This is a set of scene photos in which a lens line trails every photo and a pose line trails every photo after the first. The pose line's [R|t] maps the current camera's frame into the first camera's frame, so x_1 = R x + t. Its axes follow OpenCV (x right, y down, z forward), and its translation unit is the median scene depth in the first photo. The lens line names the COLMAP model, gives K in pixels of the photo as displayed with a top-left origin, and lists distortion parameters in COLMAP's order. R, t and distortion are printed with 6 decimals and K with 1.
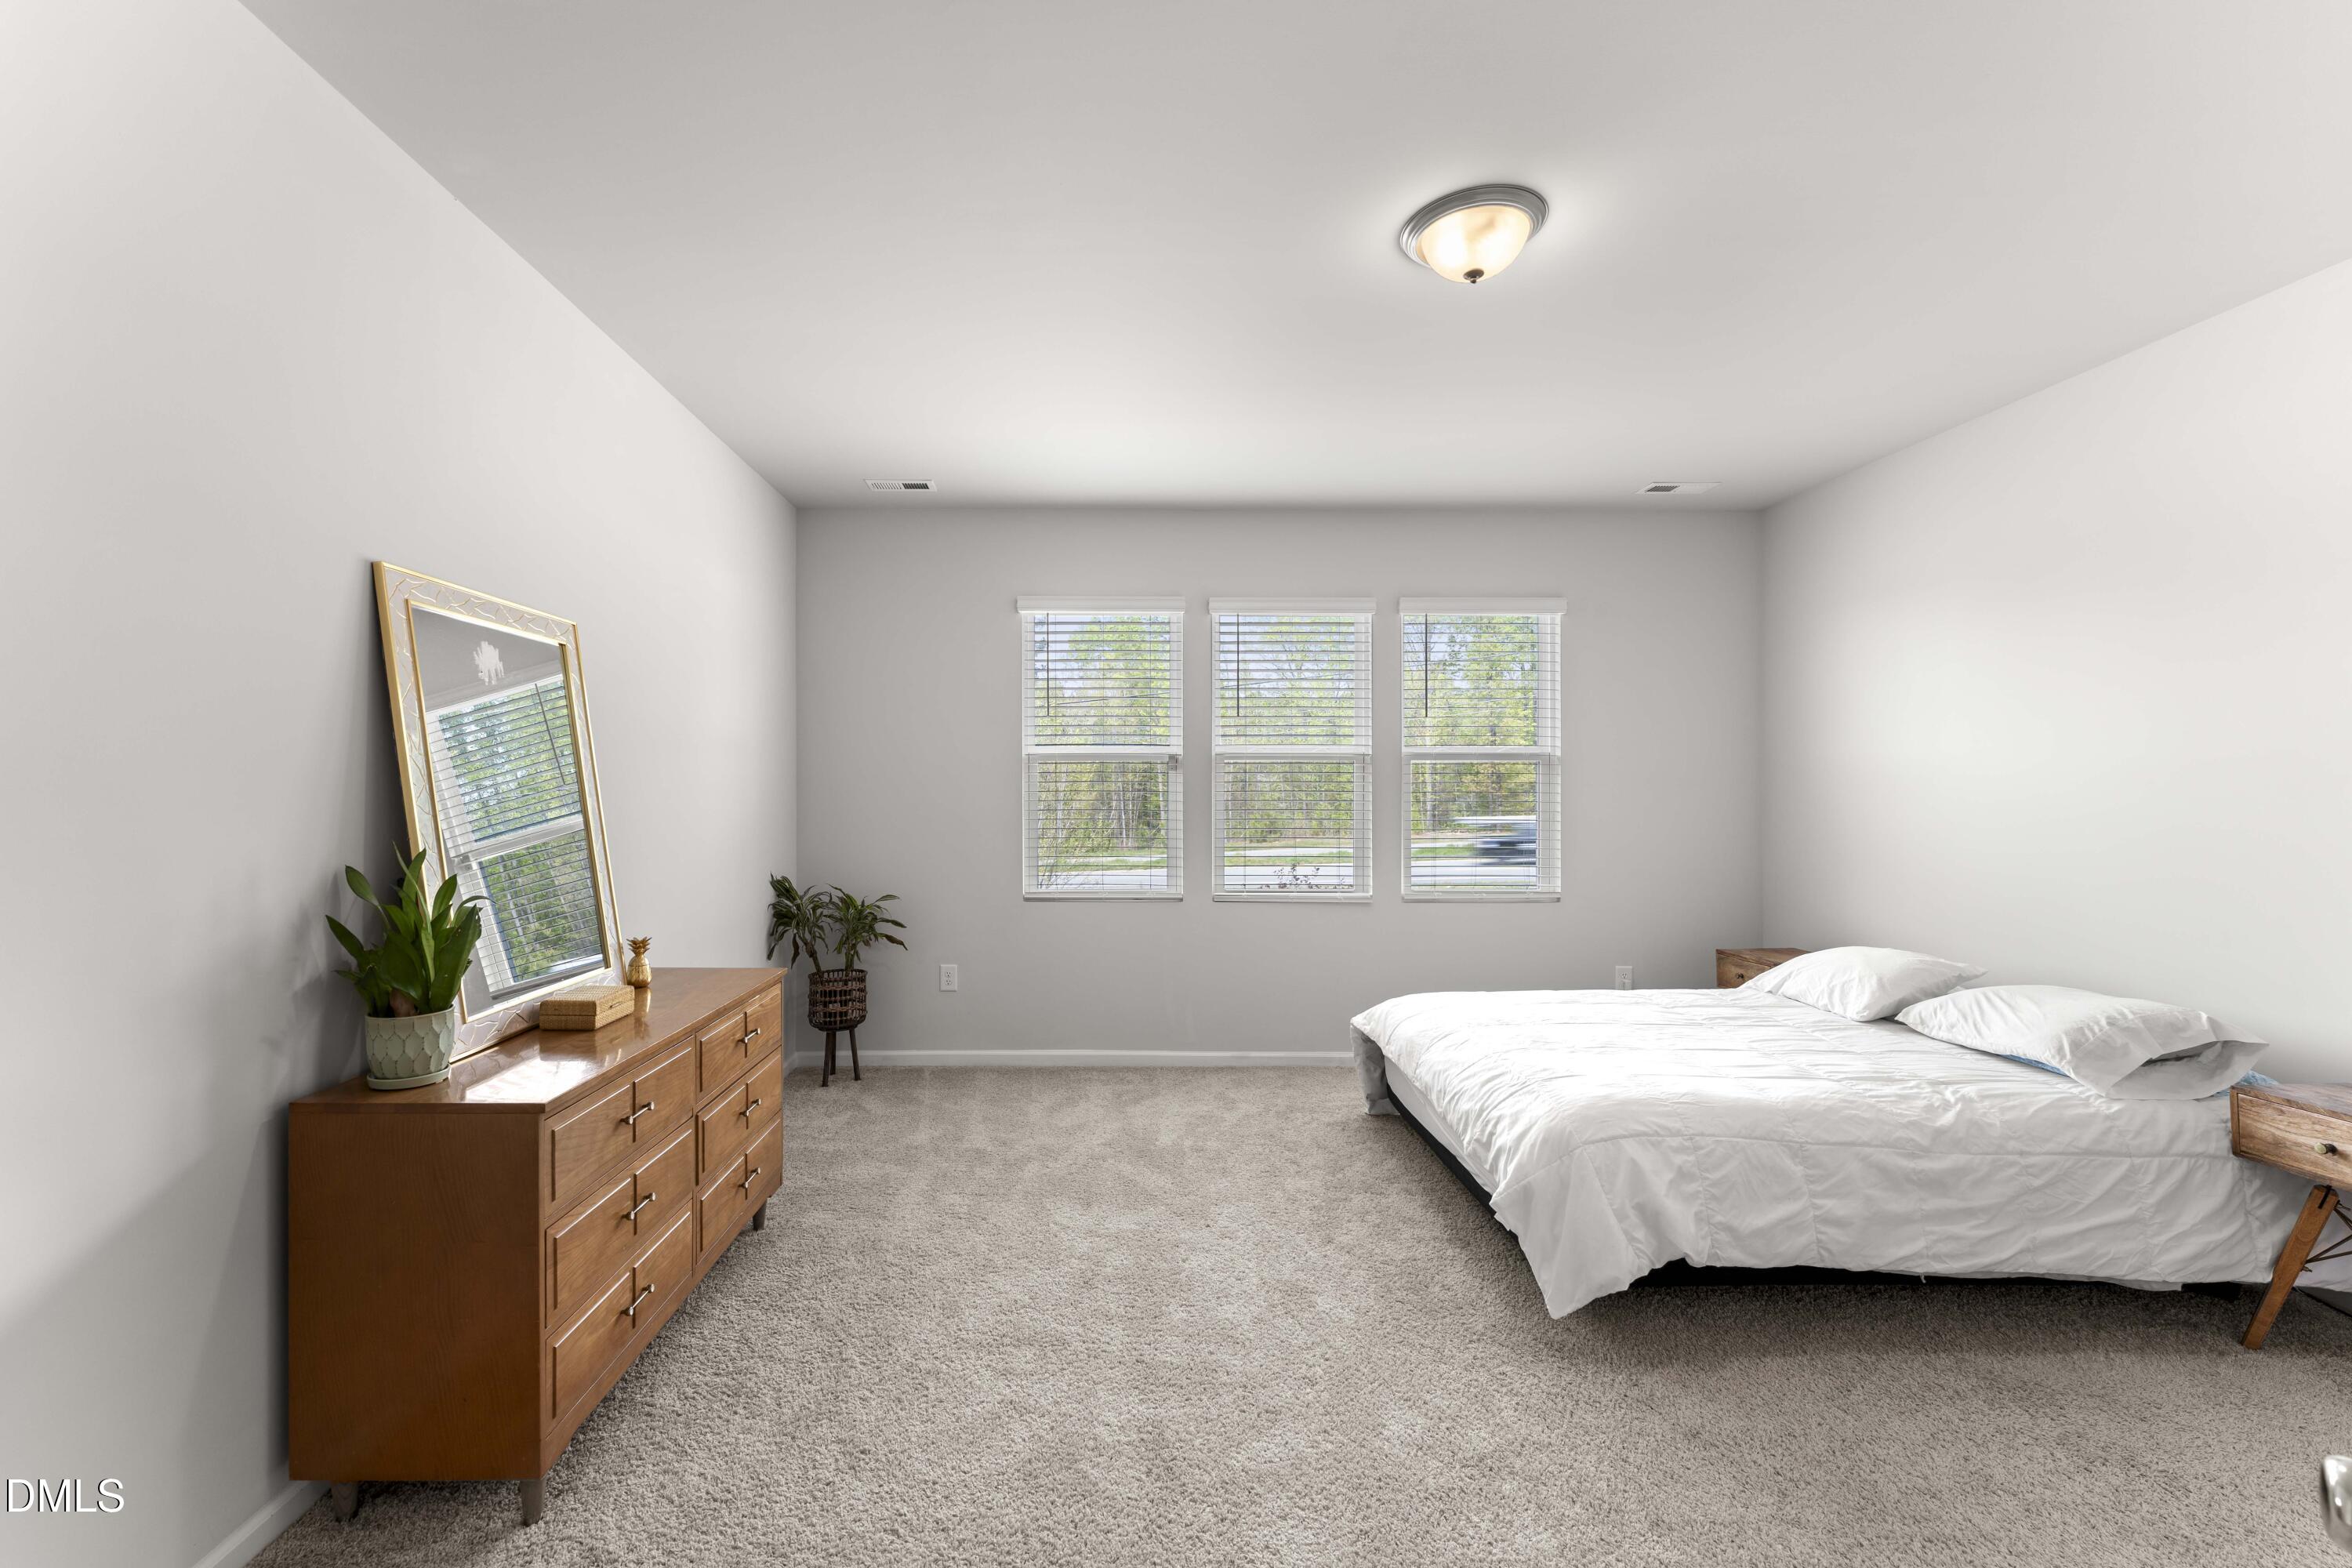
lens RADIAL K [[974.4, 0, 1109.5], [0, 974.4, 780.5], [0, 0, 1]] dist [-0.001177, 0.000174]
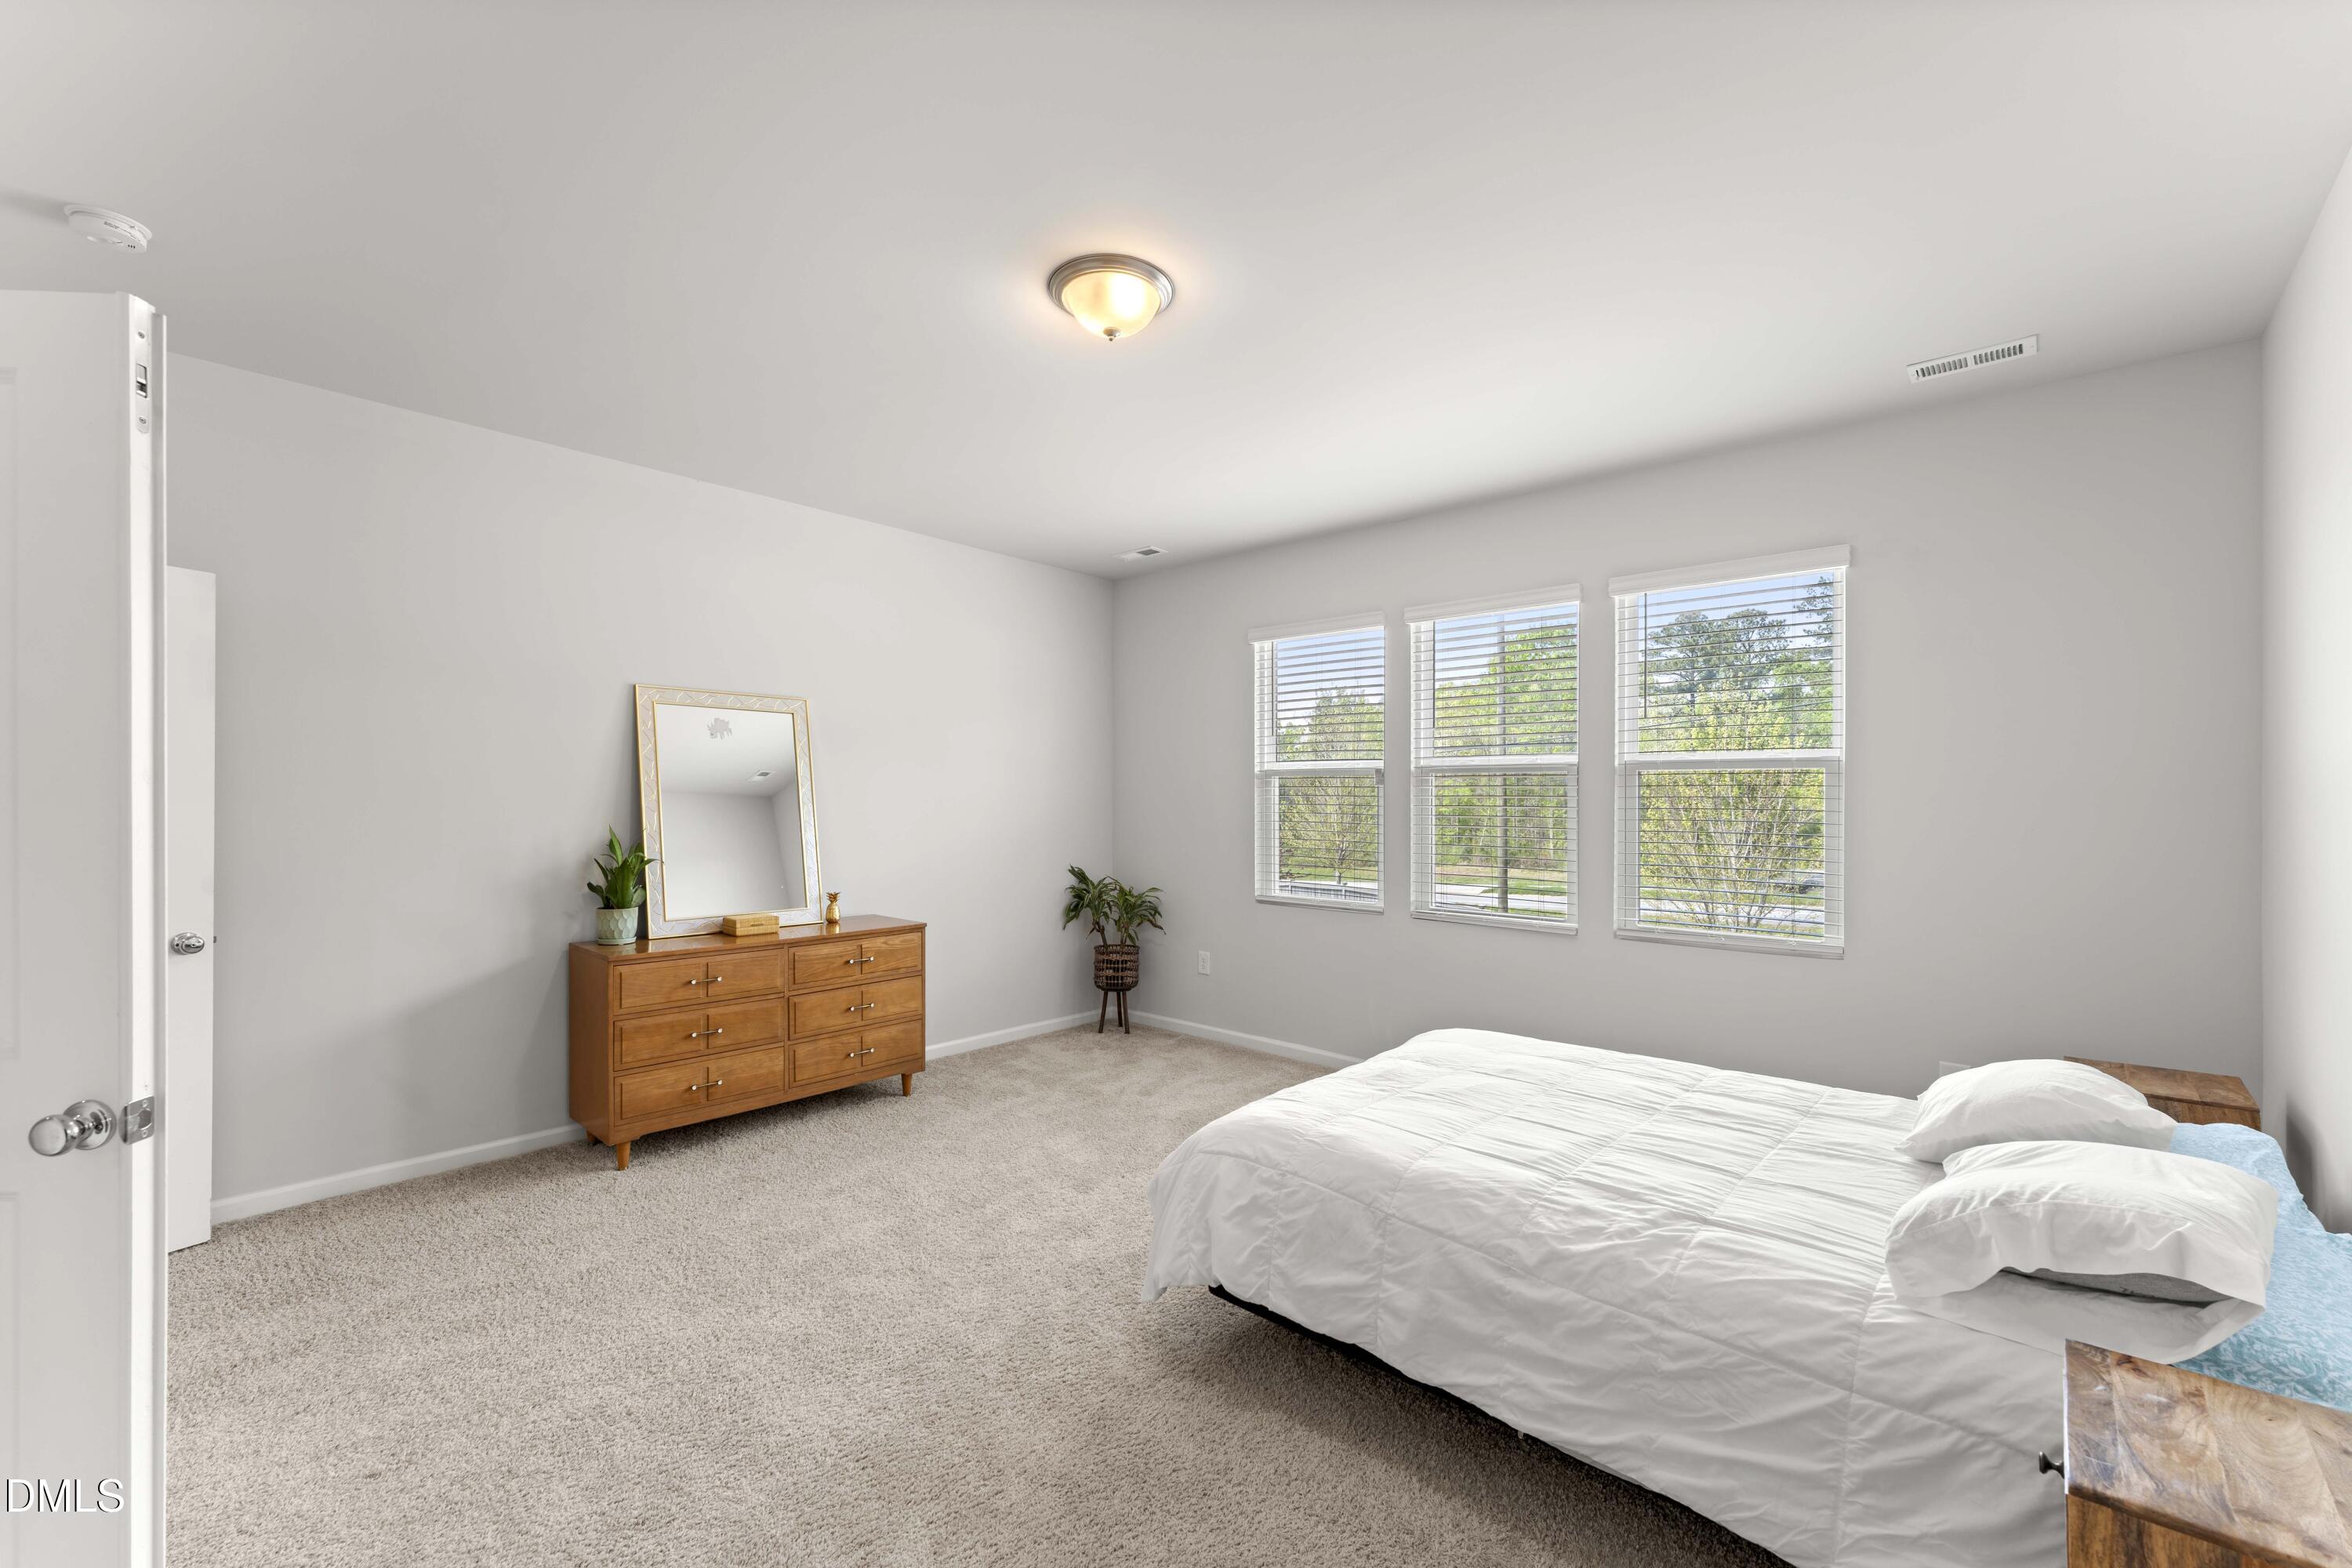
lens RADIAL K [[950.3, 0, 1153.5], [0, 950.3, 801.9], [0, 0, 1]] dist [-0.001040, -0.000215]
pose [[0.734749, 0.005020, -0.678321, 1.036847], [0.000512, 0.999968, 0.007954, 0.000125], [0.678339, -0.006191, 0.734723, 0.223599]]
